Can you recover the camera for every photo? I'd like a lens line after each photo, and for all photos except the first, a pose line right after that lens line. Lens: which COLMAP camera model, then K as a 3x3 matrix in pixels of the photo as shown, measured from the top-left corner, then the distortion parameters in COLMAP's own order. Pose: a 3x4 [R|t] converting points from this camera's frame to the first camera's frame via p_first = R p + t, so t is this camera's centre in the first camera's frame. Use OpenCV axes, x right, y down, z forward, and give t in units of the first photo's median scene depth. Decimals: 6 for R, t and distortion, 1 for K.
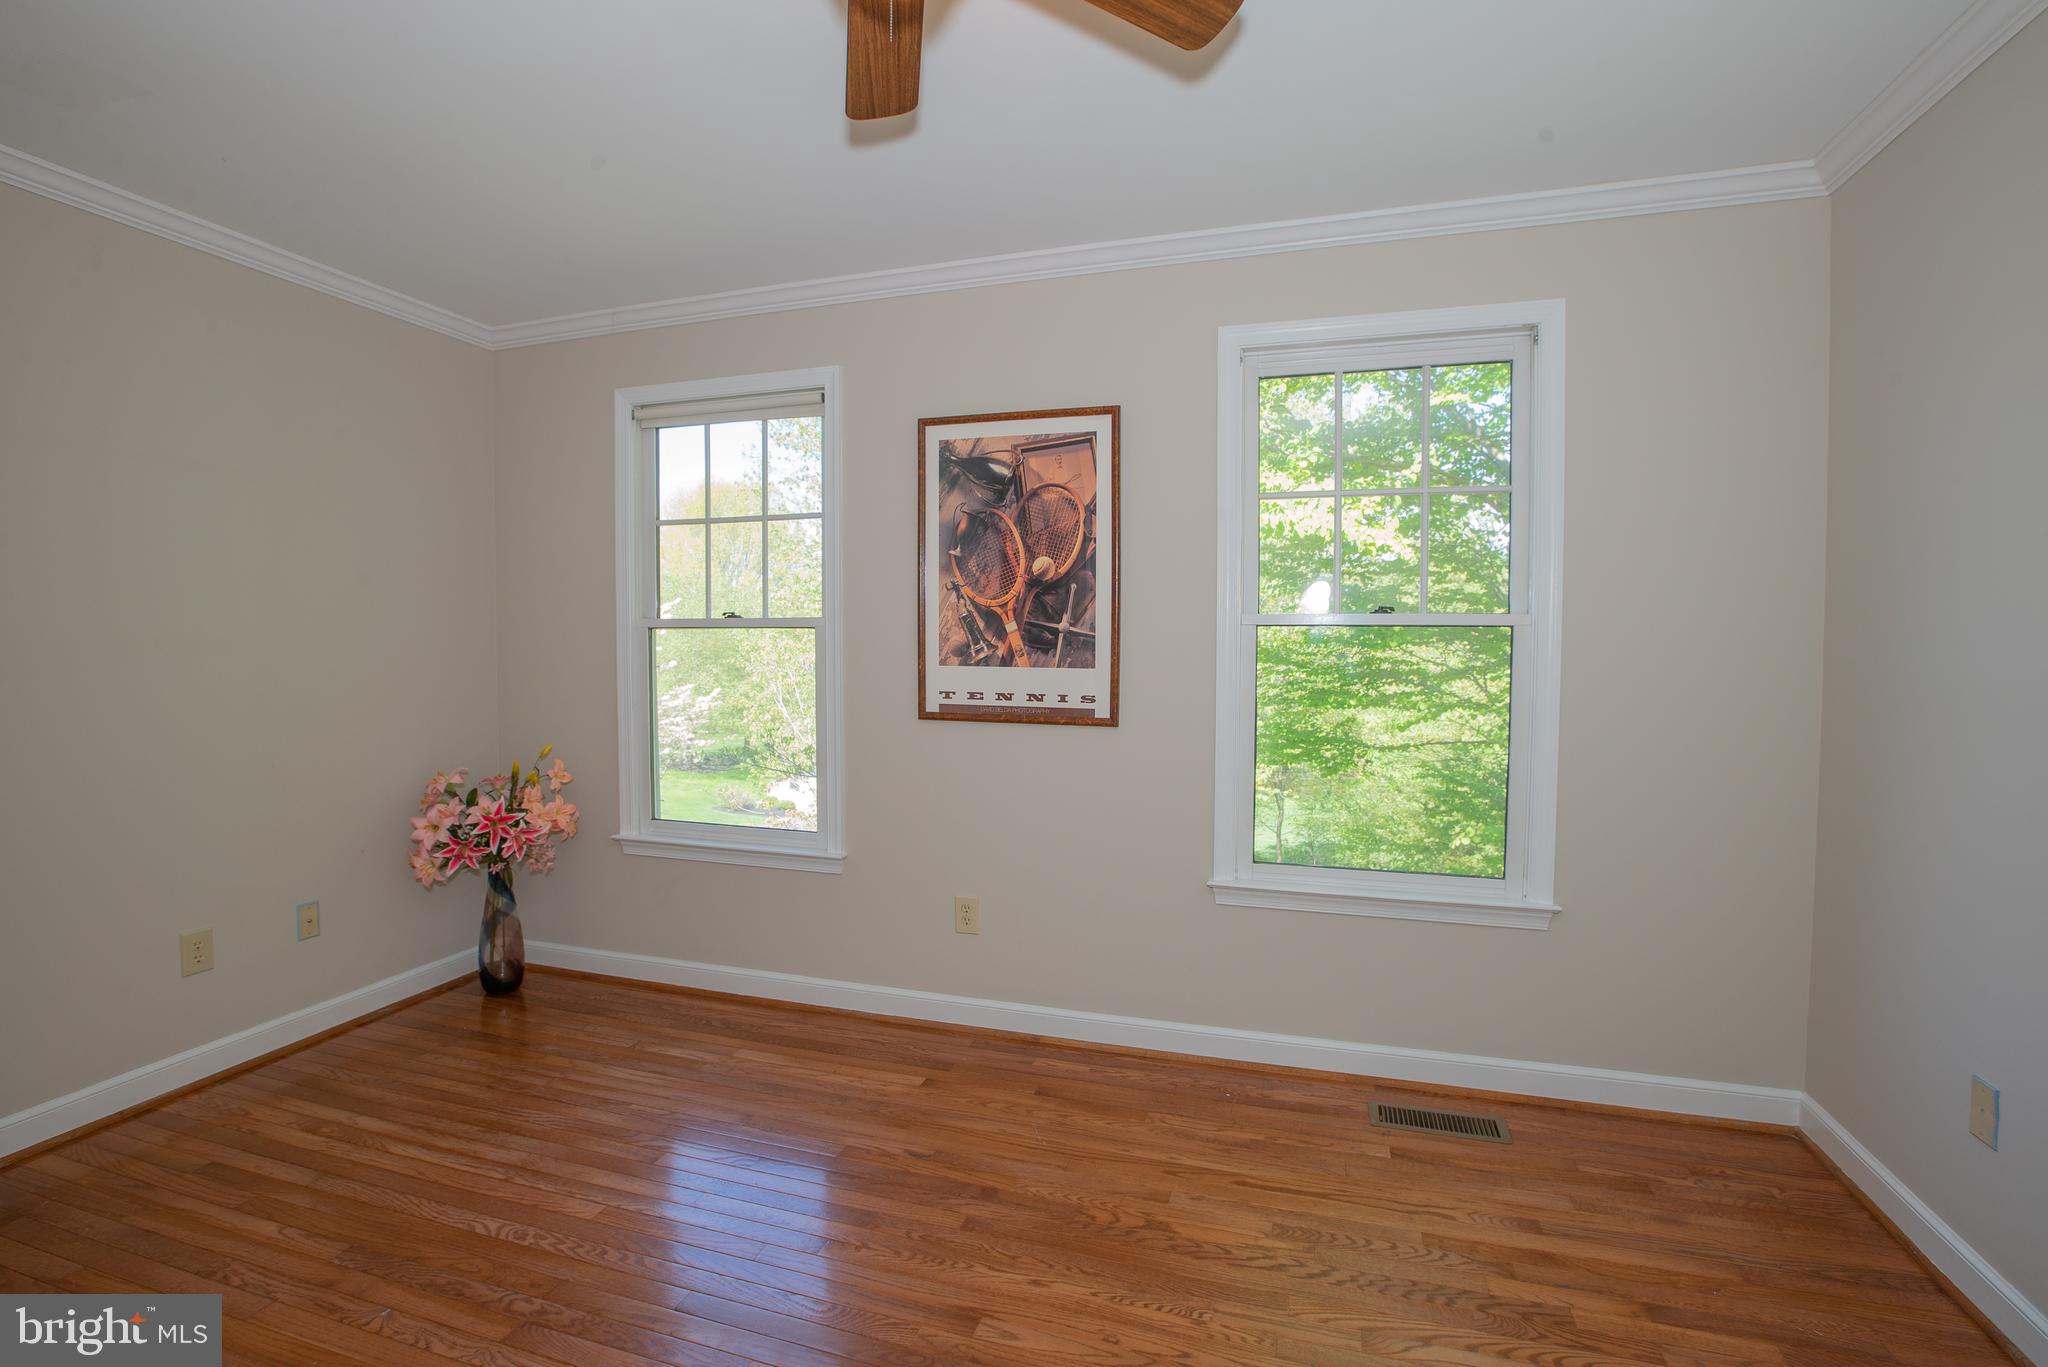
lens RADIAL K [[948.6, 0, 1021.5], [0, 948.6, 692.6], [0, 0, 1]] dist [-0.028386, -0.000537]
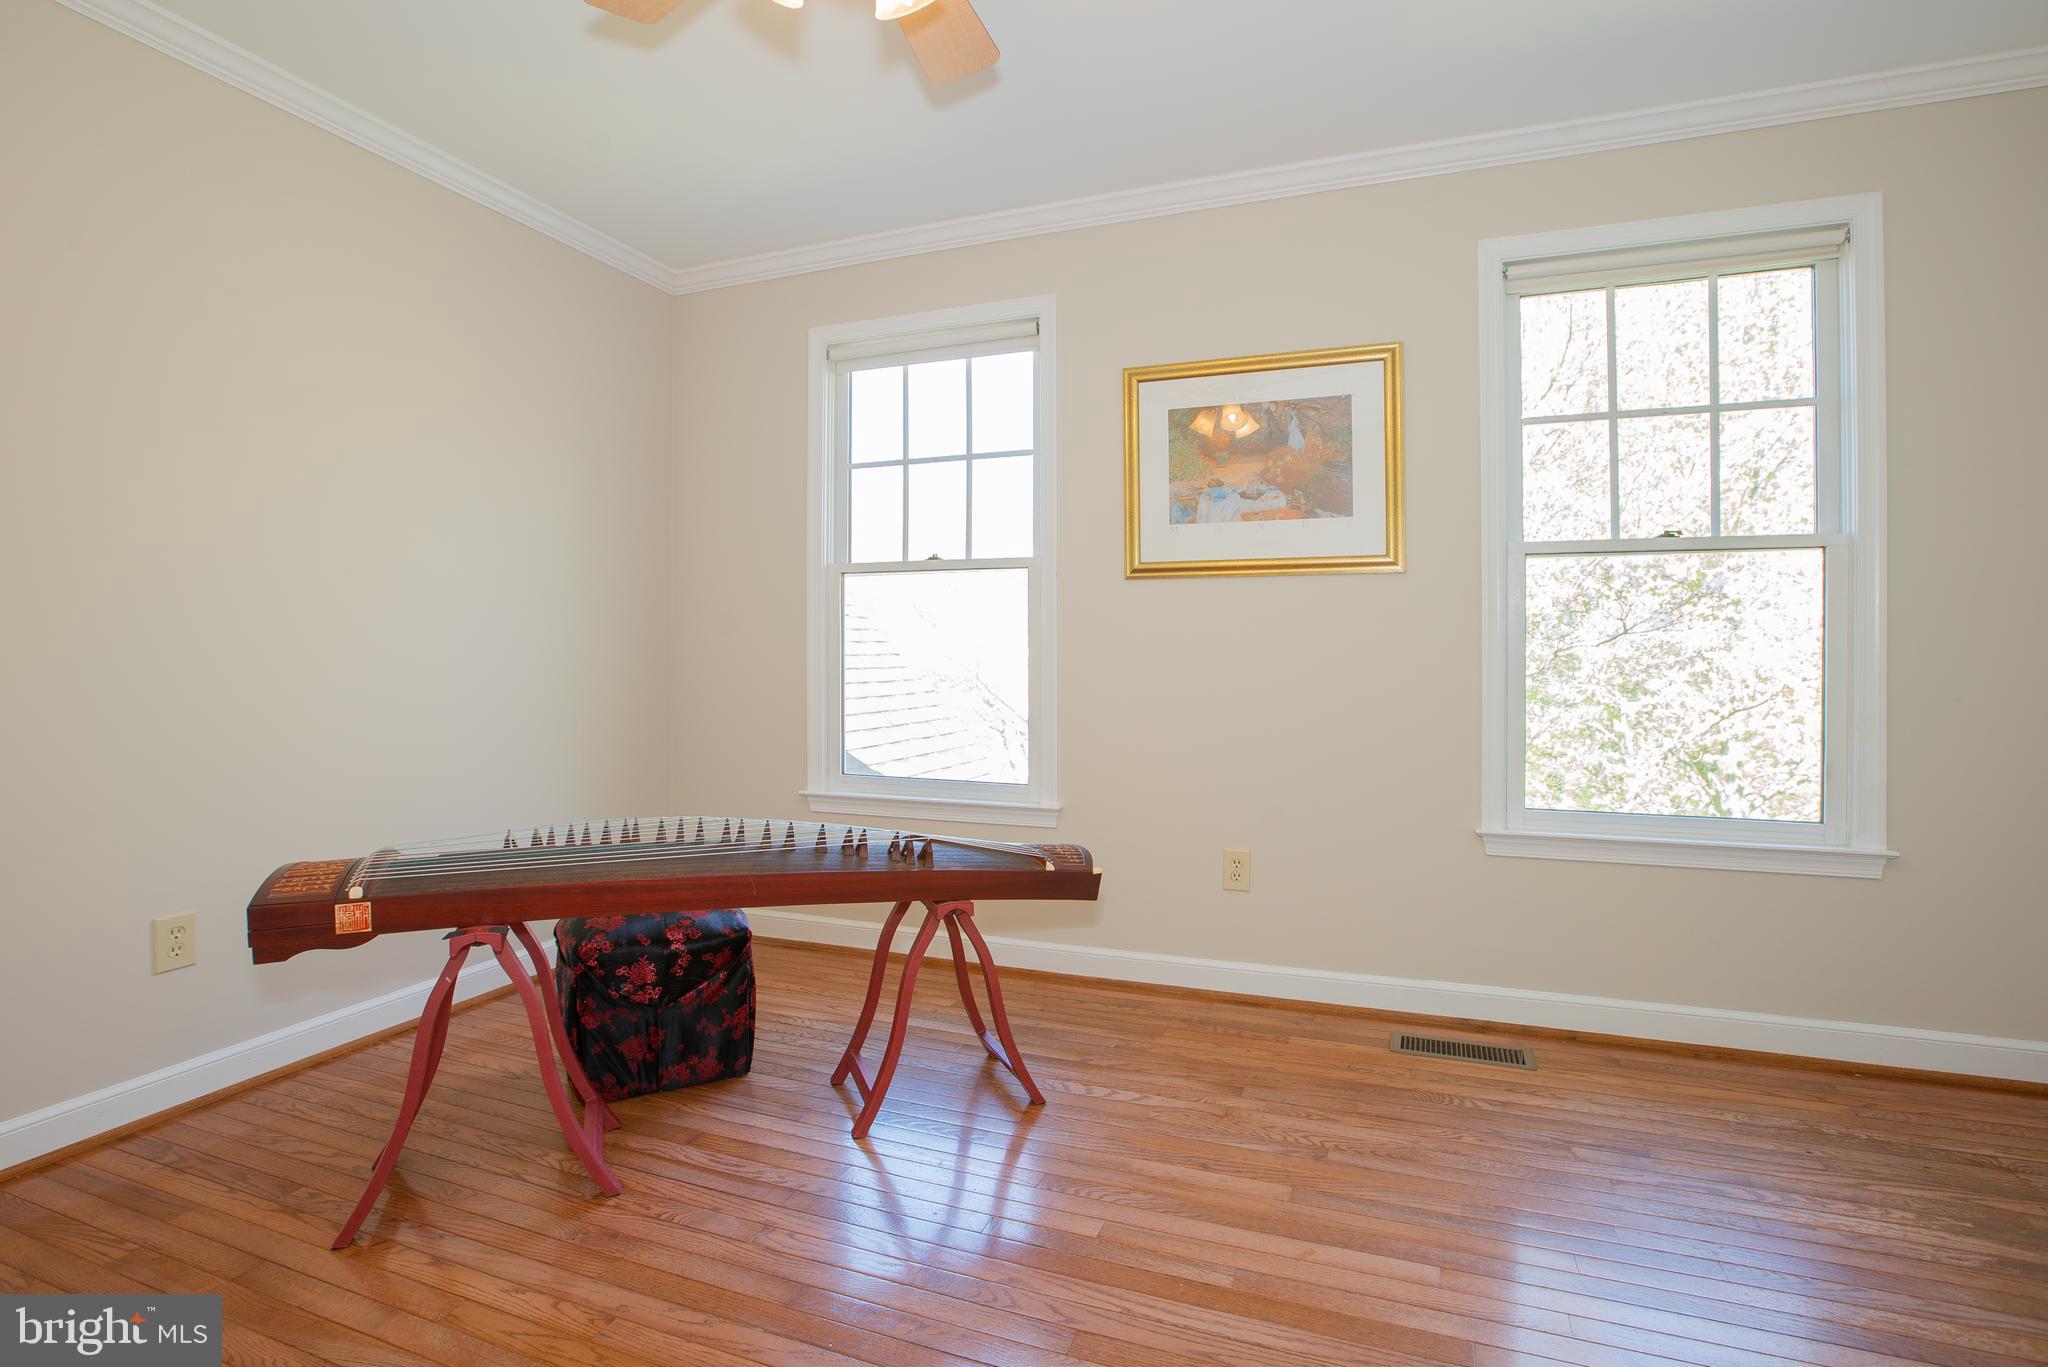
lens RADIAL K [[948.6, 0, 1058.3], [0, 948.6, 608.9], [0, 0, 1]] dist [-0.028386, -0.000537]
pose [[0.998759, -0.023058, -0.044137, -0.141488], [0.021974, 0.999449, -0.024884, -0.002991], [0.044686, 0.023883, 0.998716, 0.042979]]
